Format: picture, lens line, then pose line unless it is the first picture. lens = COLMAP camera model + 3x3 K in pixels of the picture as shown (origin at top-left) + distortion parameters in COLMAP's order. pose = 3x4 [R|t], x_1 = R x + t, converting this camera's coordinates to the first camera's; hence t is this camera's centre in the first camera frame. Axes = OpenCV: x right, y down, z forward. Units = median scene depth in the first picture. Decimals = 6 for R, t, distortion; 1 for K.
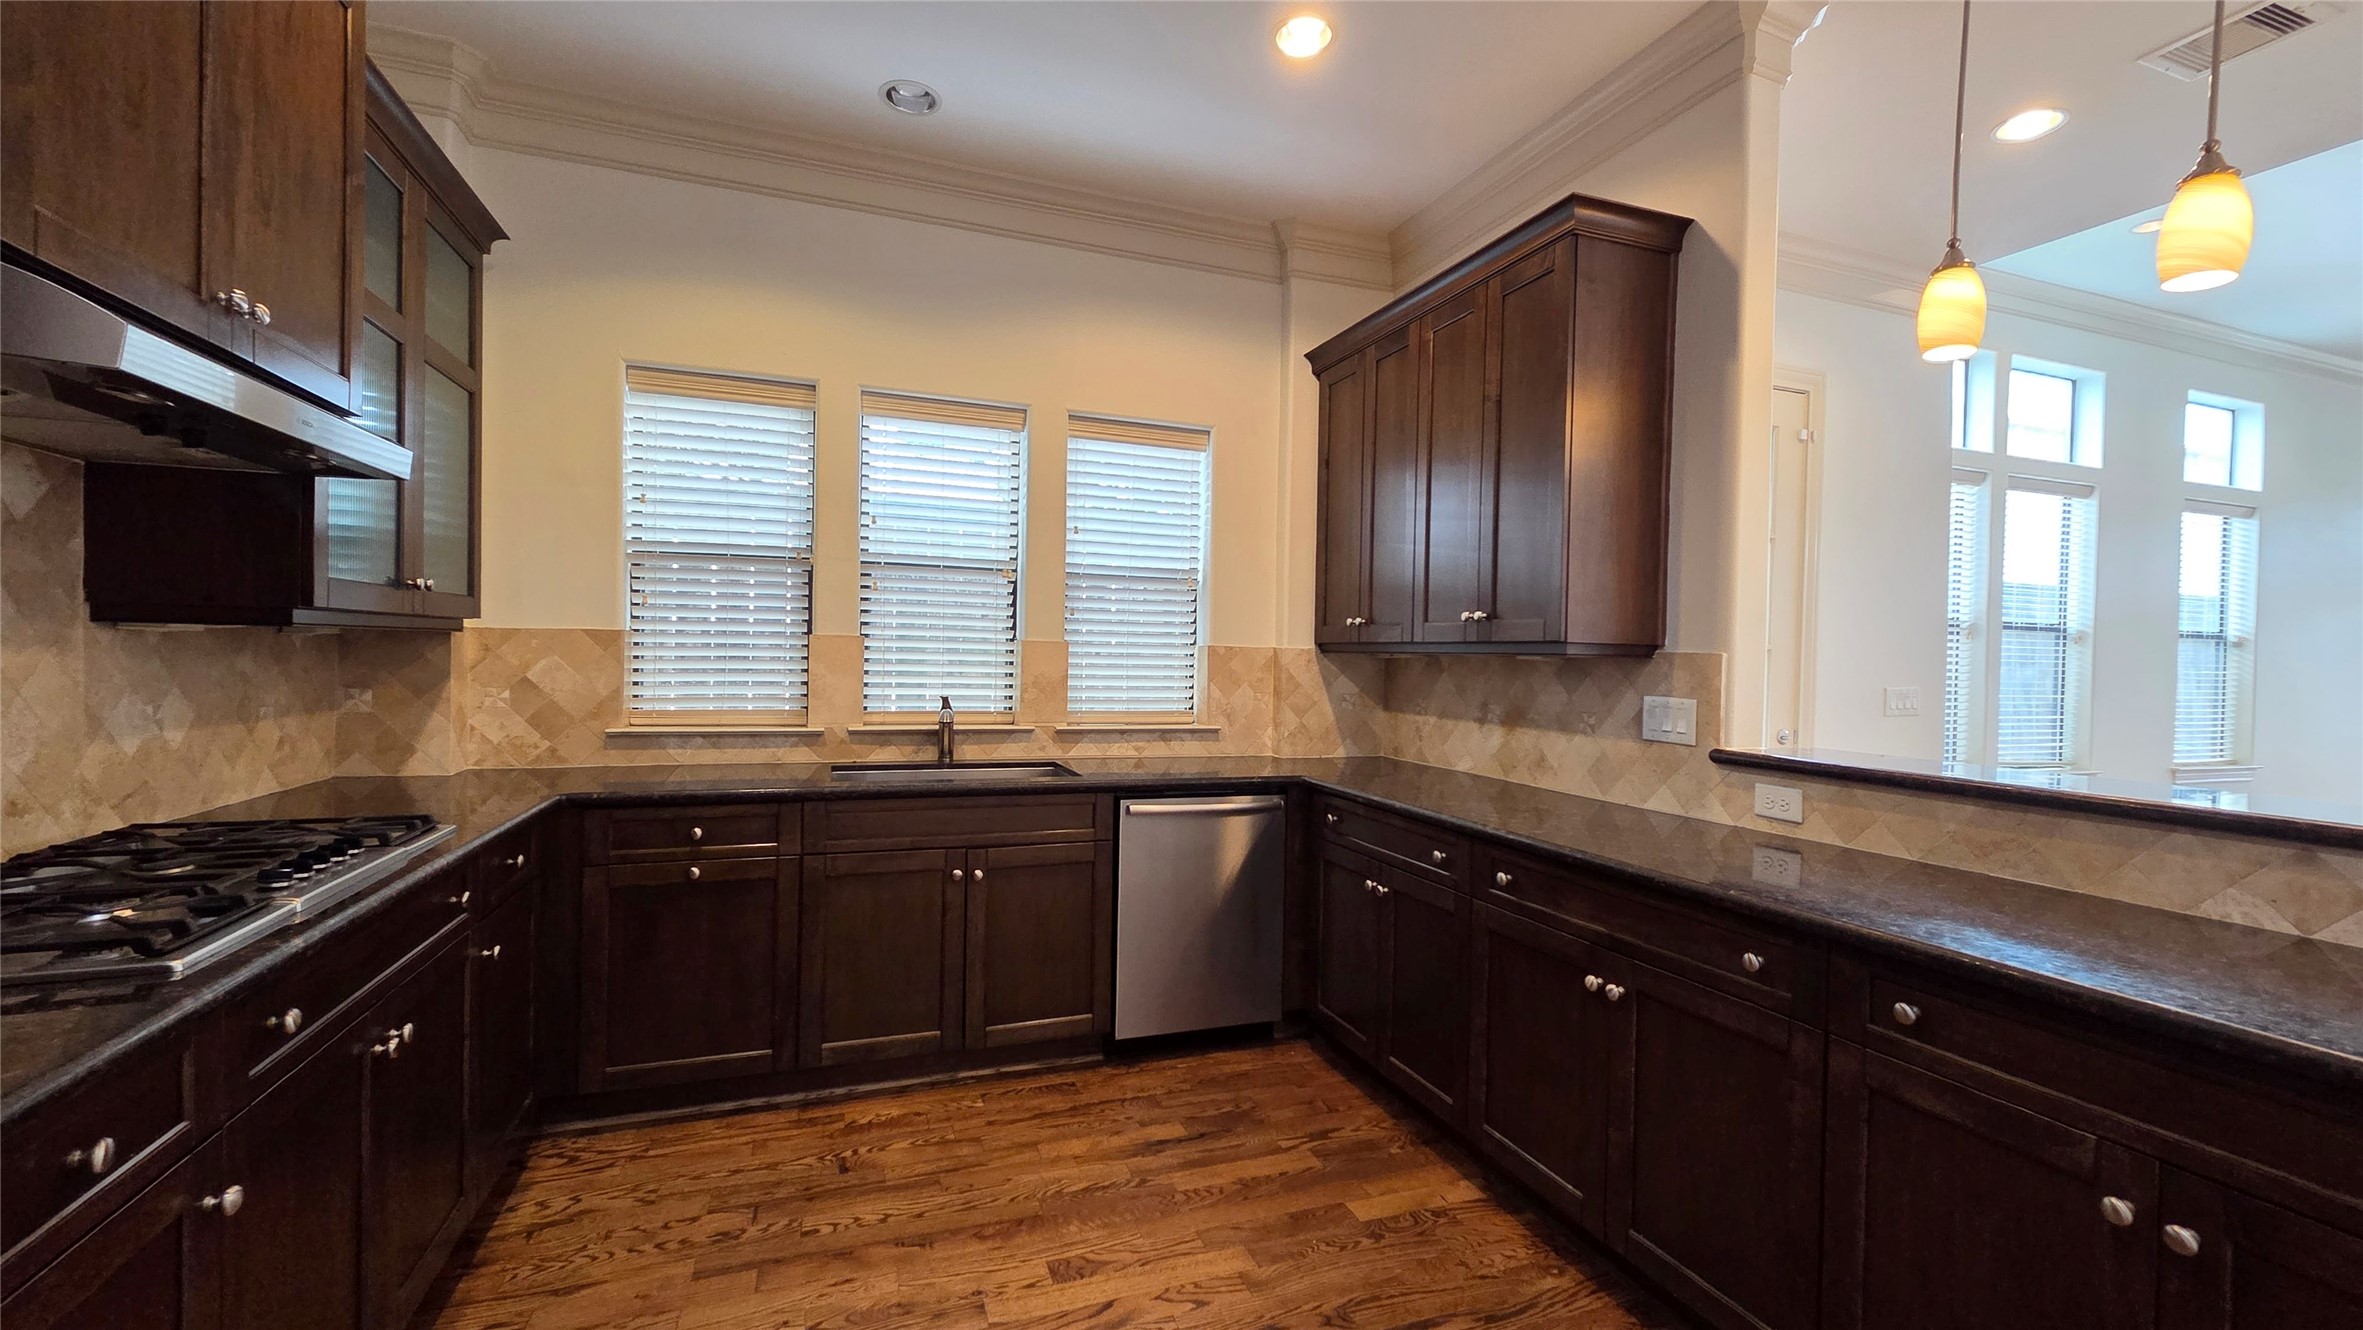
lens RADIAL K [[966.3, 0, 1185.4], [0, 966.3, 659.5], [0, 0, 1]] dist [0.001603, -0.000742]
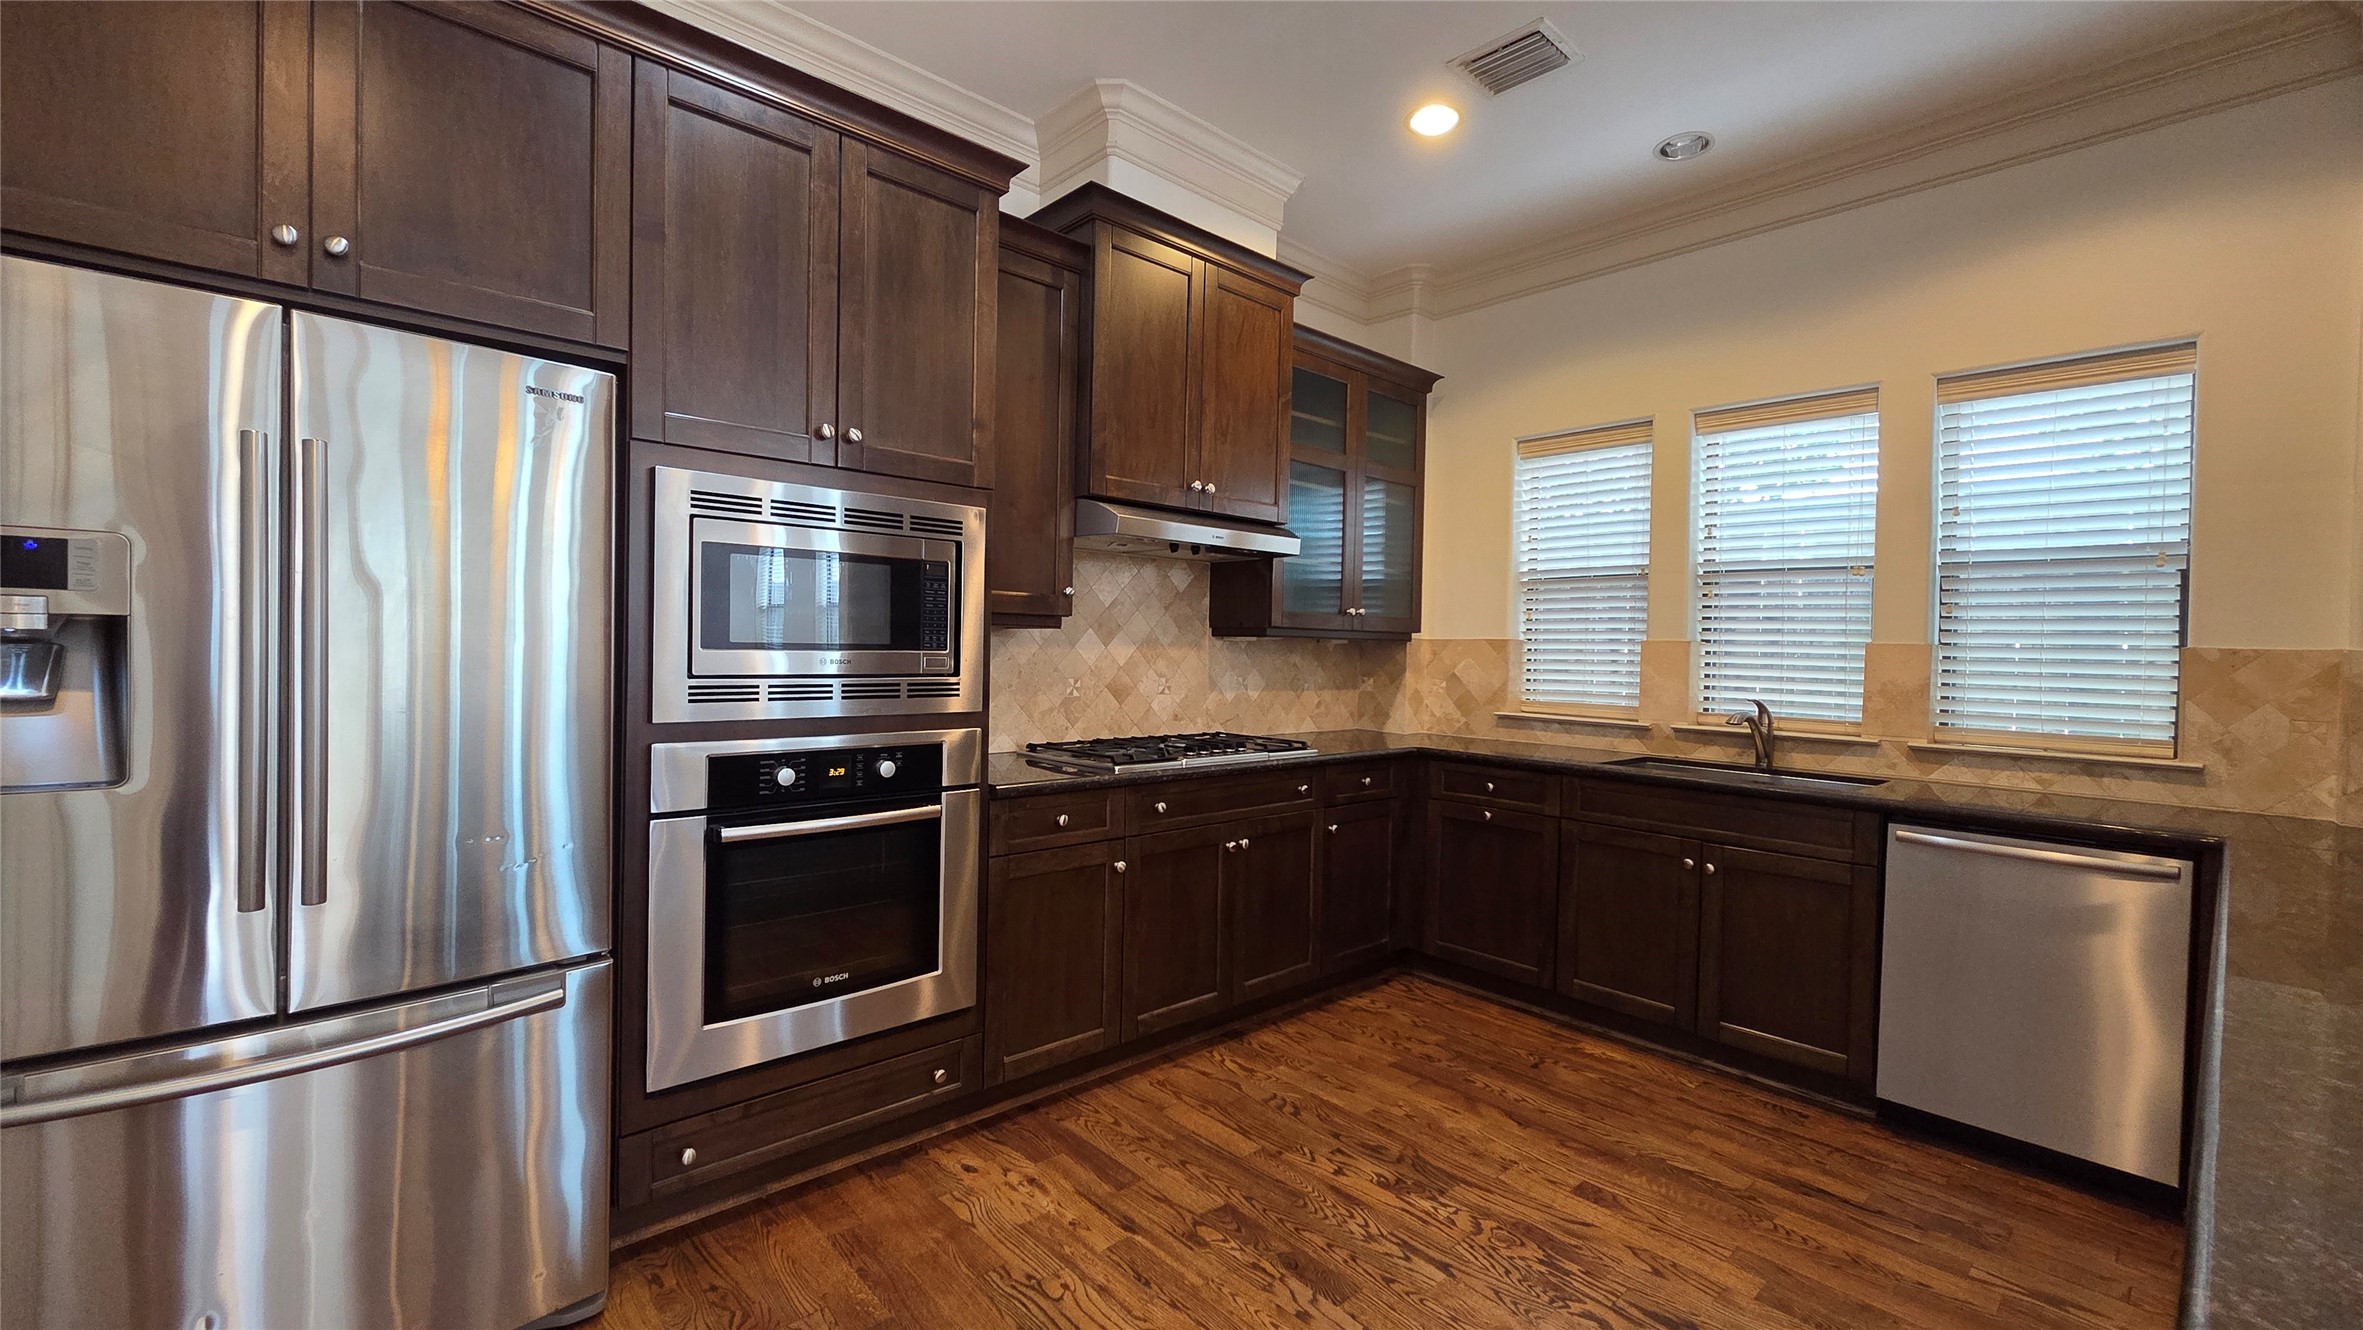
lens RADIAL K [[966.3, 0, 1185.4], [0, 966.3, 659.5], [0, 0, 1]] dist [0.001603, -0.000742]
pose [[0.373569, -0.000107, -0.927603, 0.518556], [-0.021609, 0.999728, -0.008818, 0.019998], [0.927351, 0.023339, 0.373465, 0.086198]]
